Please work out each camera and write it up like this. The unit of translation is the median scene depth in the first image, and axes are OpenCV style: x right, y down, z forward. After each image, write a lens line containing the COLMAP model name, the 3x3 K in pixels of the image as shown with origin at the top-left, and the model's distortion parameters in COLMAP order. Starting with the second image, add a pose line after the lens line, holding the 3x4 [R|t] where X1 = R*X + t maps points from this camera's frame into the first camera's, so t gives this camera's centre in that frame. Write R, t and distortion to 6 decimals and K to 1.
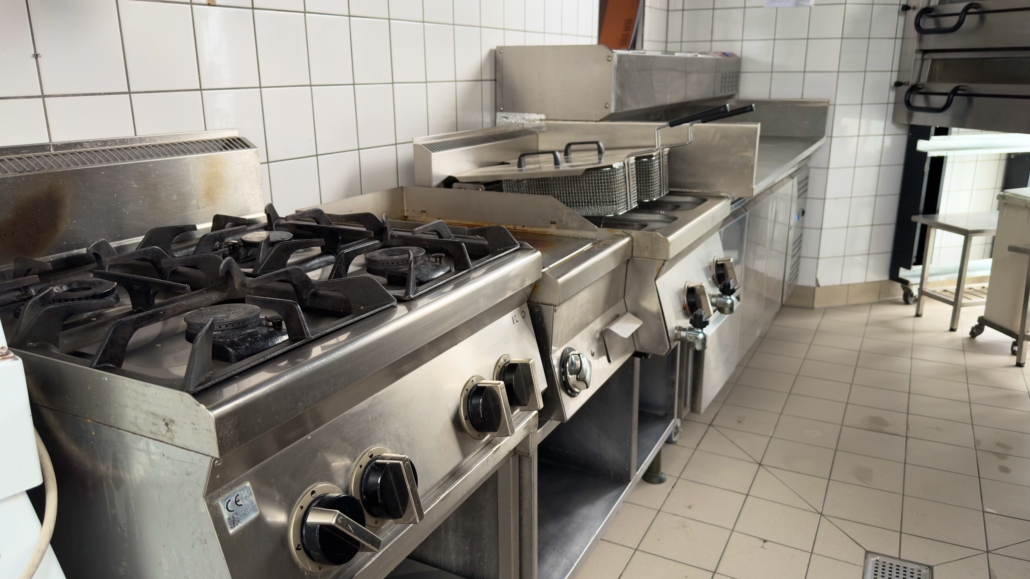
lens RADIAL K [[763.8, 0, 522.9], [0, 763.8, 293.7], [0, 0, 1]] dist [0.021055, -0.032021]
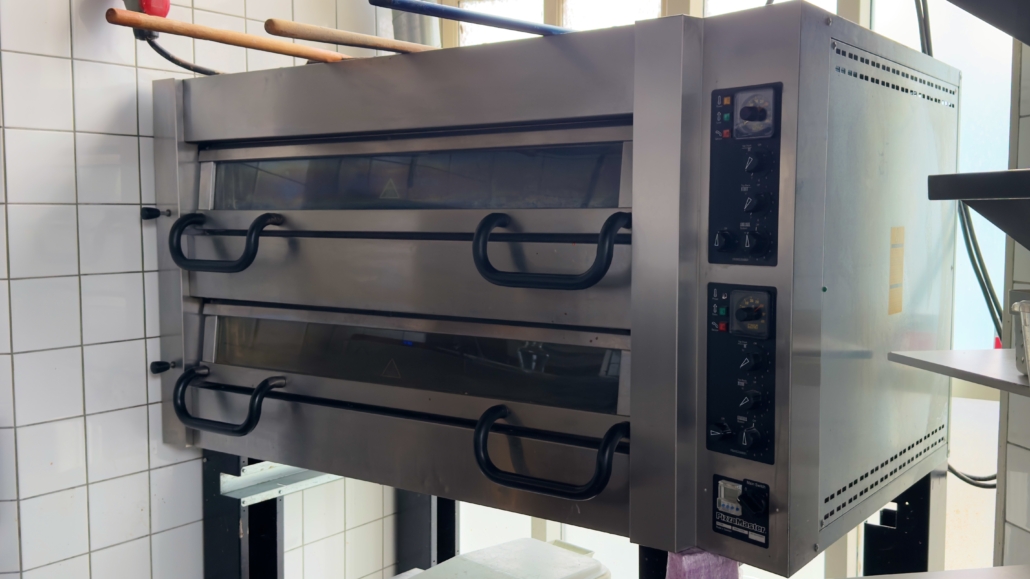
lens RADIAL K [[1020.2, 0, 521.6], [0, 1020.2, 293.5], [0, 0, 1]] dist [0.070111, 0.000000]
pose [[0.793625, -0.046116, 0.606657, 0.344464], [0.169025, 0.974583, -0.147032, -0.225799], [-0.584457, 0.219229, 0.781248, 0.445486]]
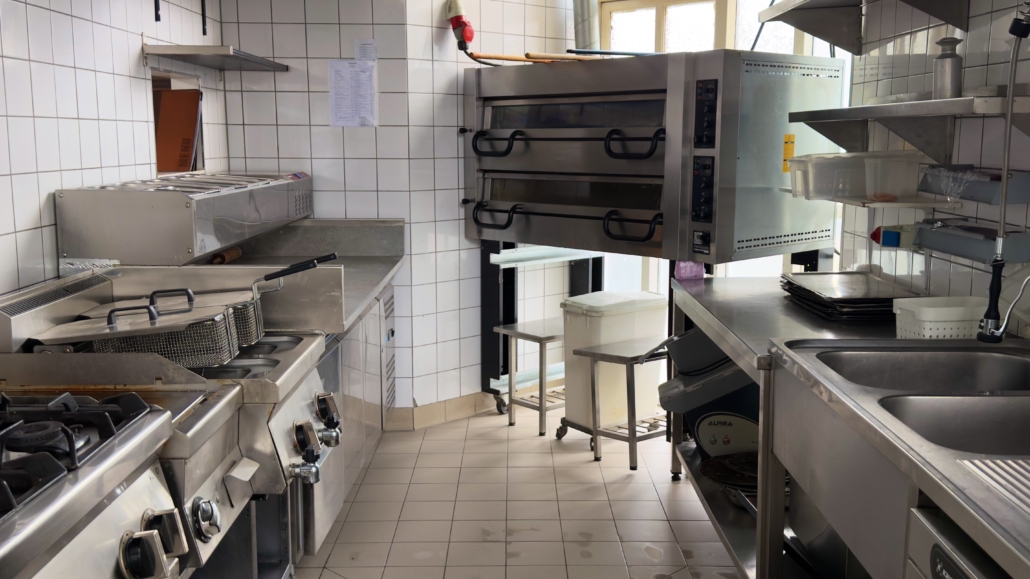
lens RADIAL K [[1020.2, 0, 510.5], [0, 1020.2, 292.2], [0, 0, 1]] dist [0.070111, 0.000000]
pose [[0.892167, -0.064668, 0.447052, -0.091735], [0.123780, 0.986816, -0.104275, -0.003941], [-0.434415, 0.148367, 0.888409, -0.269396]]
